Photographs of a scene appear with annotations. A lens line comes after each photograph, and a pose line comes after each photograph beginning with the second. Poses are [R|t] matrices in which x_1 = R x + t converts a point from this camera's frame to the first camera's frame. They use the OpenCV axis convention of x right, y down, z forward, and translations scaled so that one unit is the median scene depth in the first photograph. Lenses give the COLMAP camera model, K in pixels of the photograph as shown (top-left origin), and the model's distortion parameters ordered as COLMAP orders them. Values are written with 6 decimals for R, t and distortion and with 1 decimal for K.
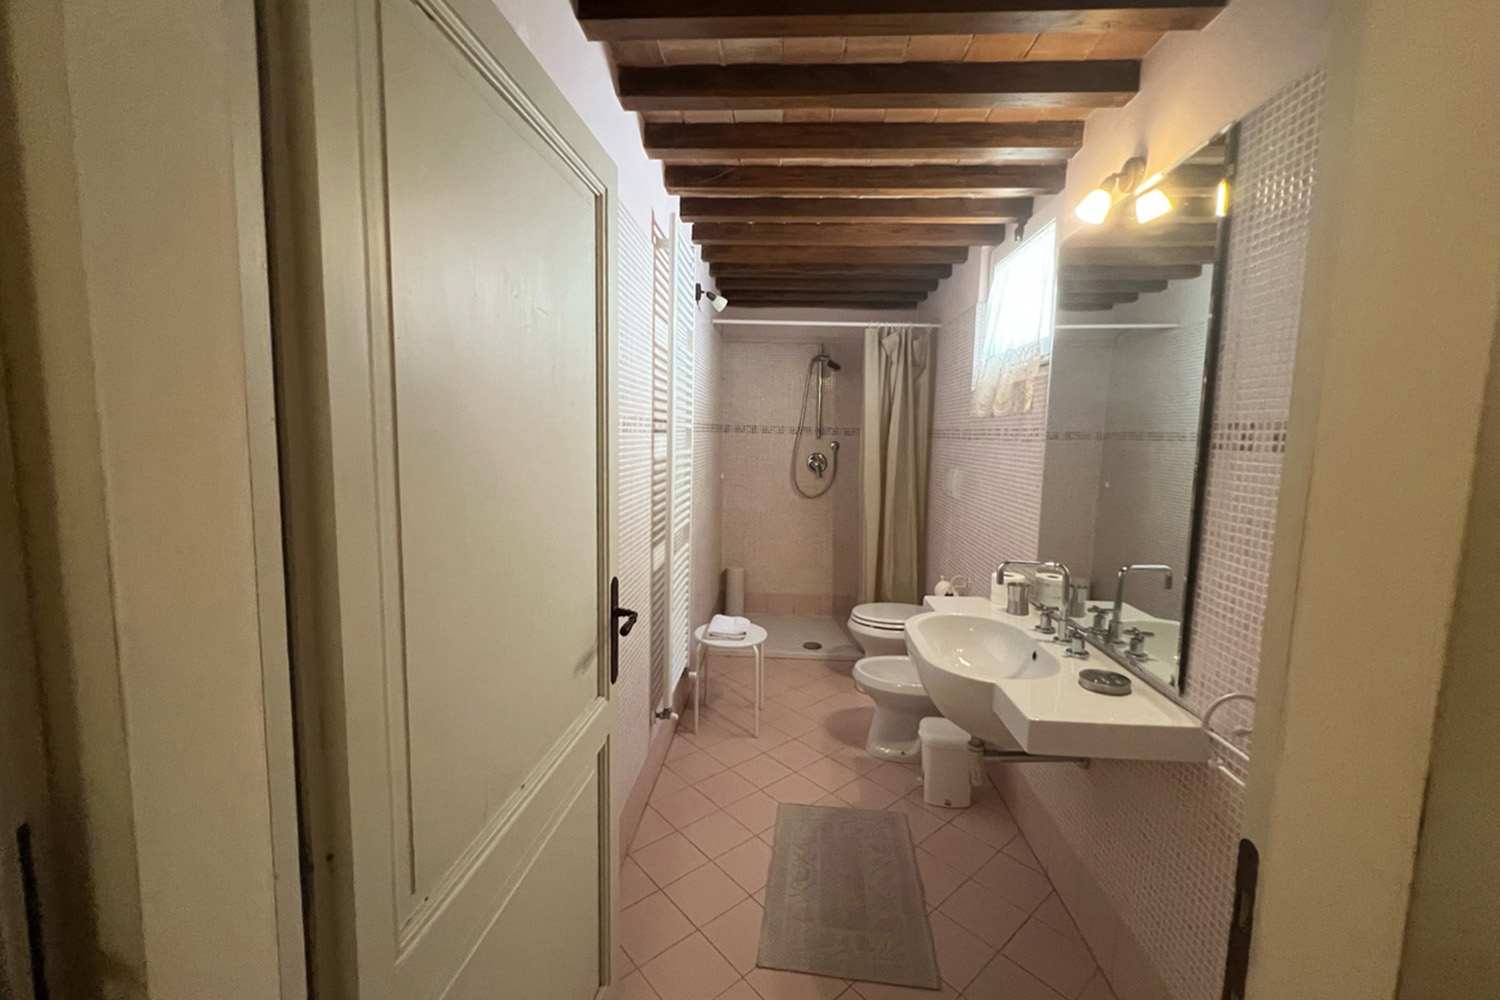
lens RADIAL K [[604.5, 0, 748.6], [0, 604.5, 498.6], [0, 0, 1]] dist [-0.004094, 0.001721]
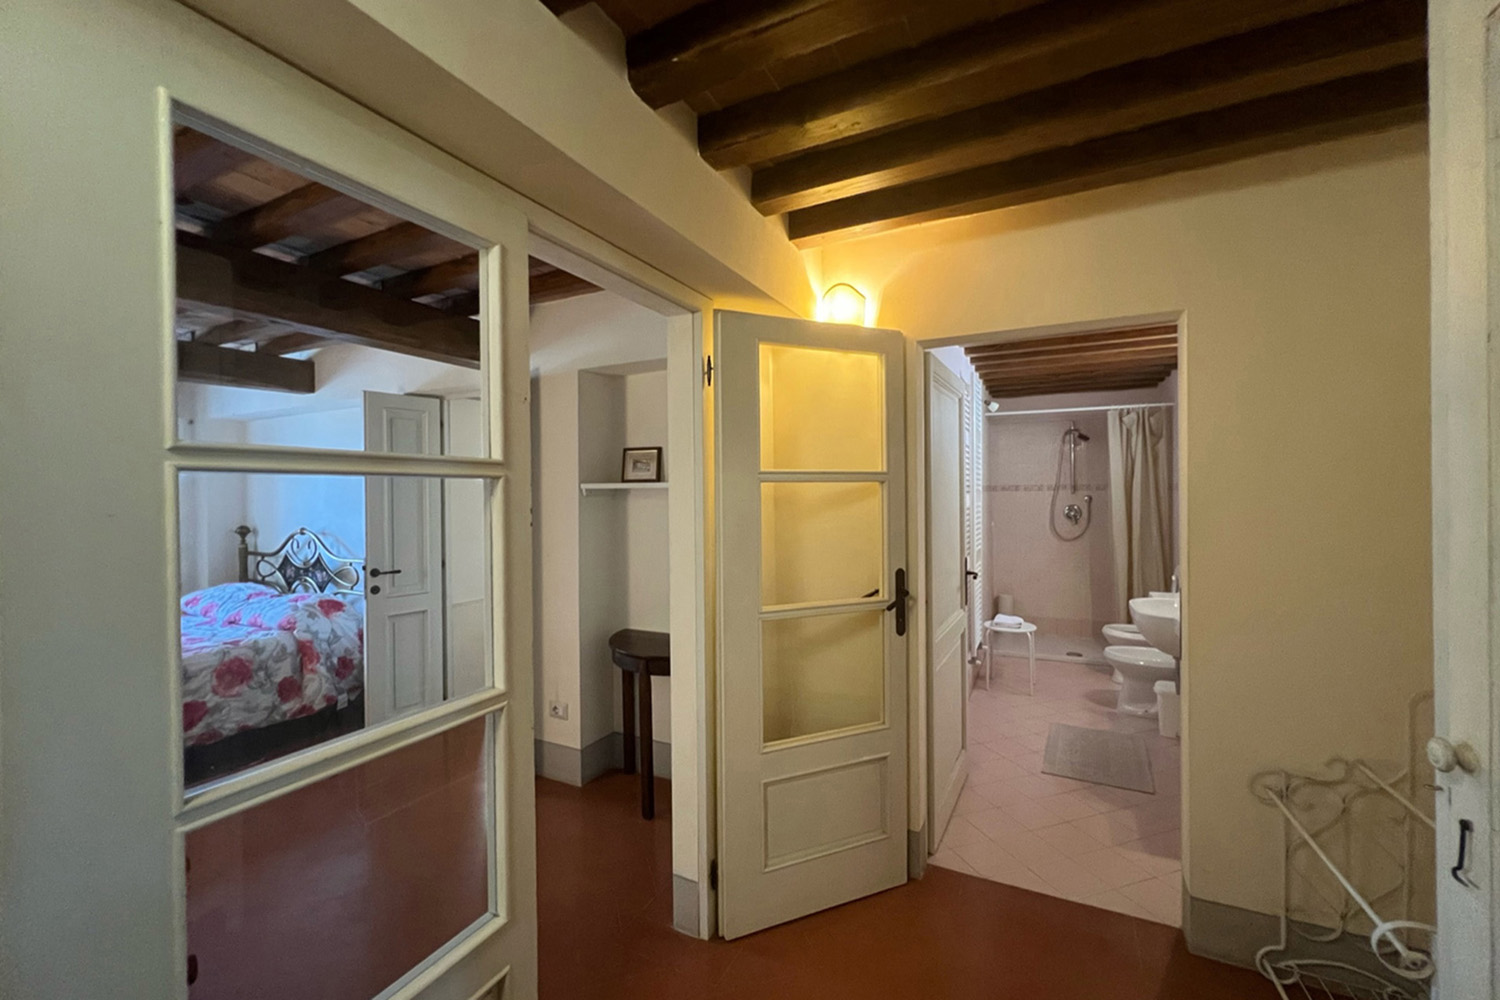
lens RADIAL K [[604.5, 0, 748.8], [0, 604.5, 499.5], [0, 0, 1]] dist [-0.004094, 0.001721]
pose [[0.924450, -0.029919, -0.380128, -0.050163], [-0.008540, 0.995042, -0.099086, 0.068581], [0.381208, 0.094847, 0.919611, -0.650997]]
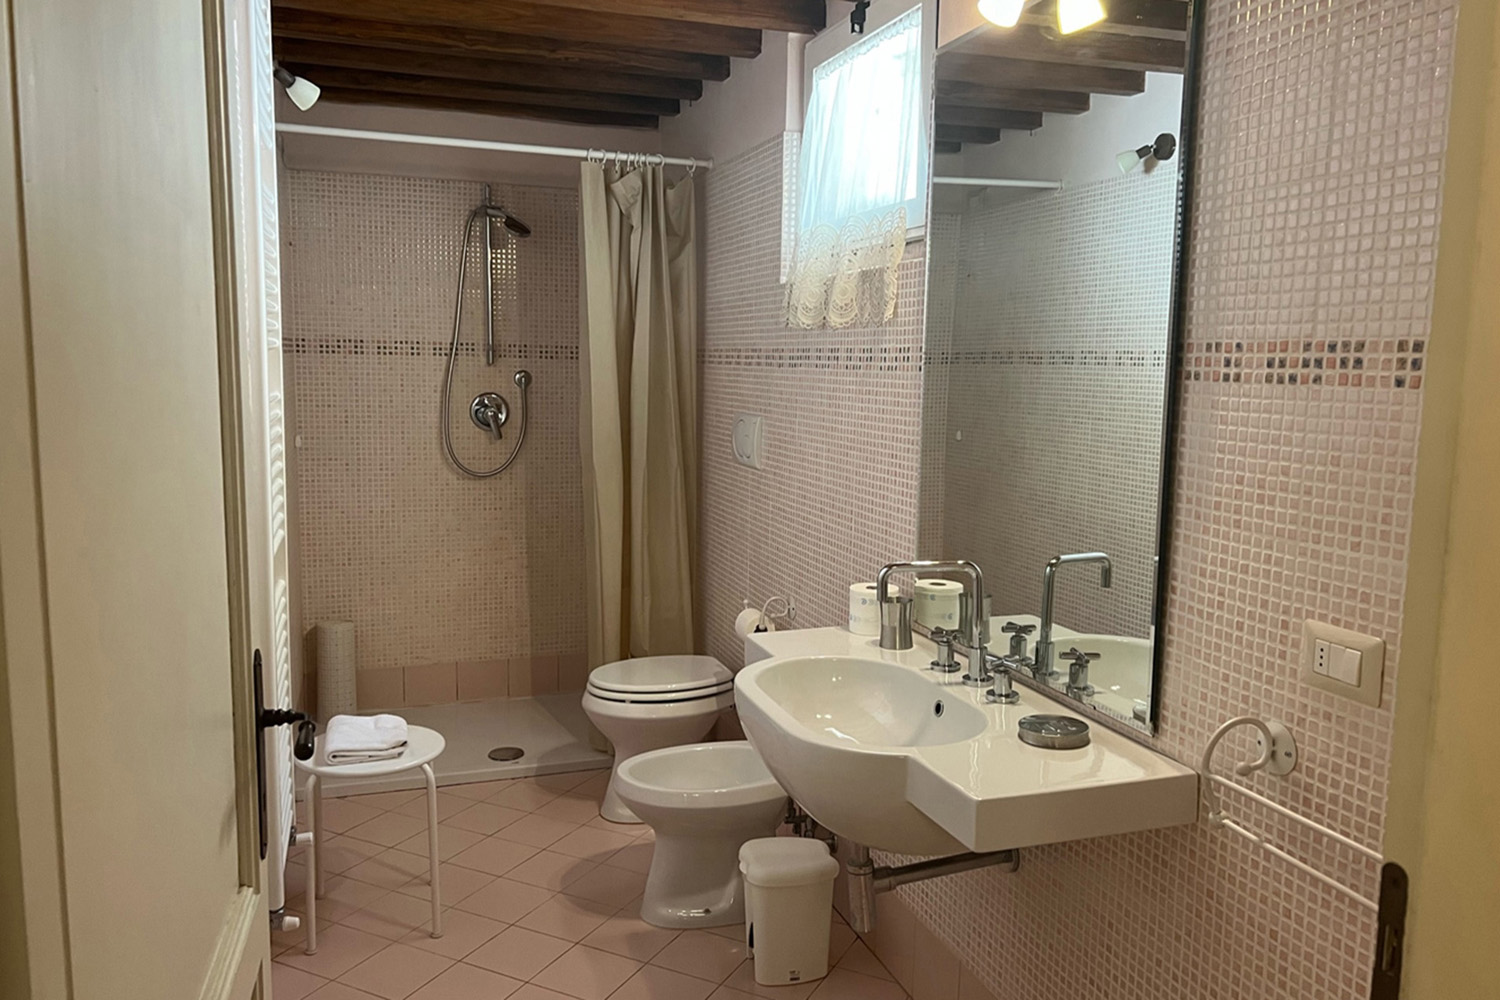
lens RADIAL K [[1139.9, 0, 748.3], [0, 1139.9, 509.4], [0, 0, 1]] dist [0.036450, -0.030874]
pose [[0.924456, -0.055775, 0.377188, -0.091617], [0.044489, 0.998265, 0.038574, -0.002439], [-0.378685, -0.018879, 0.925333, -0.018627]]
